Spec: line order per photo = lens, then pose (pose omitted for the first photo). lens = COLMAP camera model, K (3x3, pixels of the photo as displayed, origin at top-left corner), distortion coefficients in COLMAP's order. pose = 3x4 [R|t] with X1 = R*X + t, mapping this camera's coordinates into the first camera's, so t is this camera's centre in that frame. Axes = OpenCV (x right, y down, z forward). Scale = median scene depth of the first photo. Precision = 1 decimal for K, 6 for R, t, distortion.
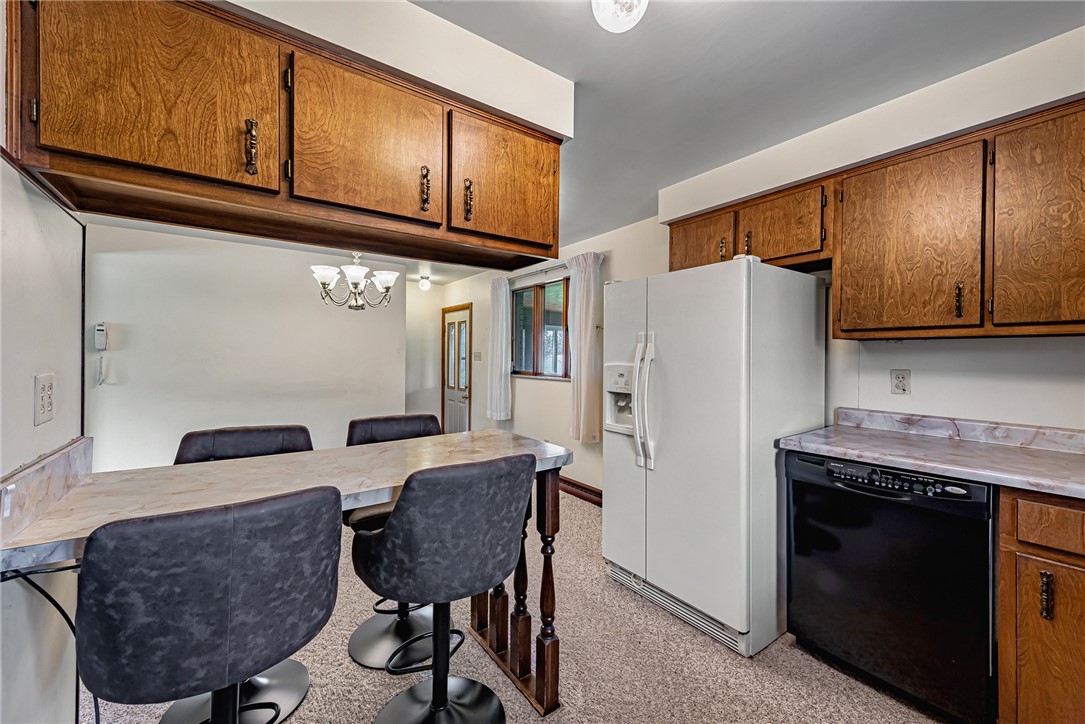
lens RADIAL K [[423.7, 0, 529.1], [0, 423.7, 352.6], [0, 0, 1]] dist [0.000248, -0.000014]
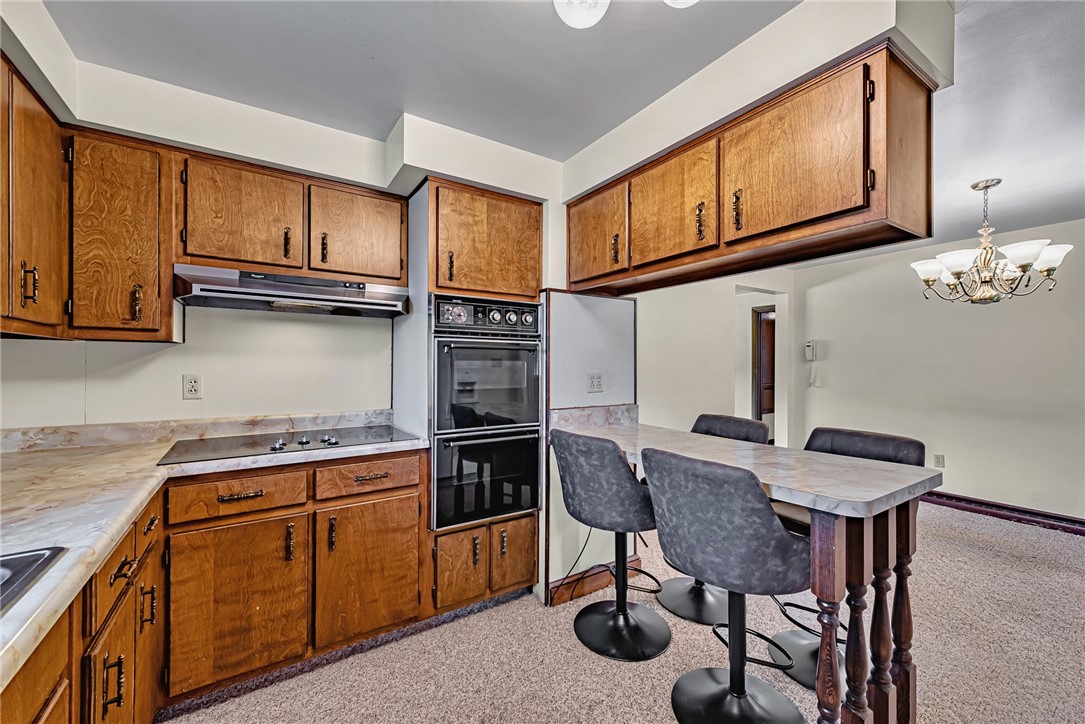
lens RADIAL K [[427.7, 0, 562.4], [0, 427.7, 361.5], [0, 0, 1]] dist [0.000929, 0.000027]
pose [[0.009785, -0.012104, -0.999879, 0.377367], [0.008960, 0.999888, -0.012016, 0.005835], [0.999912, -0.008841, 0.009893, 0.242069]]
